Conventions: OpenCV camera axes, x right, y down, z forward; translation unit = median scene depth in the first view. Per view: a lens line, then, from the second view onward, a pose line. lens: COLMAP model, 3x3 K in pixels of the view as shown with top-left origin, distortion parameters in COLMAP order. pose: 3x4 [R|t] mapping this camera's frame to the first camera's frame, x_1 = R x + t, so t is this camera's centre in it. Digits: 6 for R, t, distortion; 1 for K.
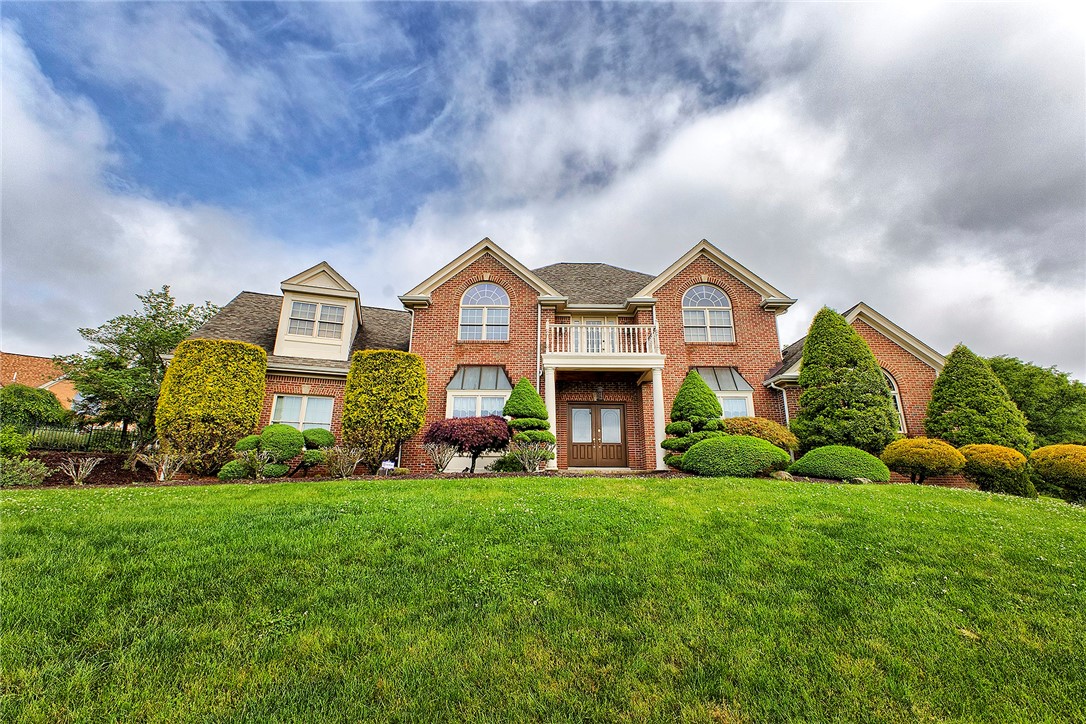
lens RADIAL K [[474.0, 0, 542.8], [0, 474.0, 359.3], [0, 0, 1]] dist [0.004939, 0.000283]
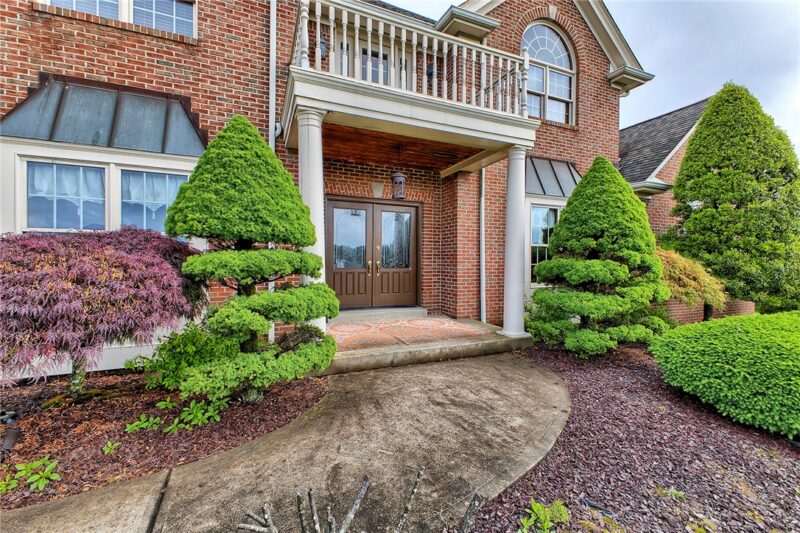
lens RADIAL K [[349.1, 0, 398.8], [0, 349.1, 266.3], [0, 0, 1]] dist [0.004939, 0.000283]
pose [[0.918897, -0.005974, 0.394452, -0.037535], [-0.111130, 0.955472, 0.273355, 0.059716], [-0.378520, -0.295021, 0.877317, 0.732774]]
